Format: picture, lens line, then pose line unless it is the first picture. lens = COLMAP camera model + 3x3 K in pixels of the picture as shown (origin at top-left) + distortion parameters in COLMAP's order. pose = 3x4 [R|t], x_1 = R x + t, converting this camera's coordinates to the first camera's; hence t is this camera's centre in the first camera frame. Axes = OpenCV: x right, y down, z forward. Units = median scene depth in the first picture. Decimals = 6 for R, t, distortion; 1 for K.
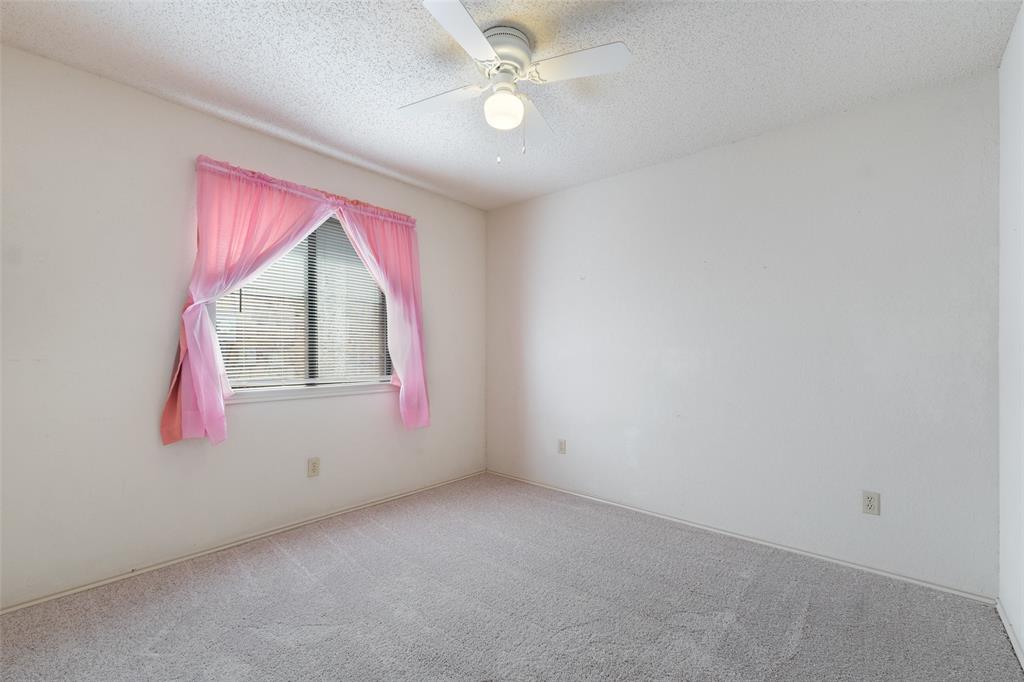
lens RADIAL K [[450.2, 0, 511.3], [0, 450.2, 347.0], [0, 0, 1]] dist [0.000736, 0.000184]
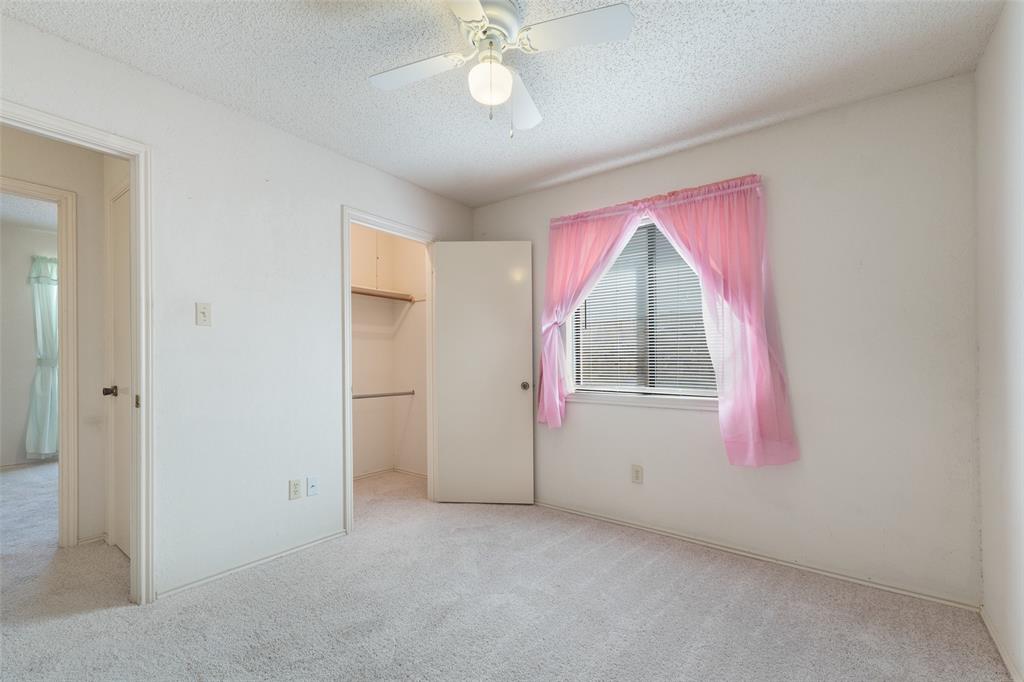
lens RADIAL K [[451.5, 0, 510.9], [0, 451.5, 359.5], [0, 0, 1]] dist [0.000549, 0.000068]
pose [[0.034531, -0.000286, -0.999404, 0.577842], [0.010747, 0.999942, 0.000085, 0.003864], [0.999346, -0.010743, 0.034532, 0.689394]]
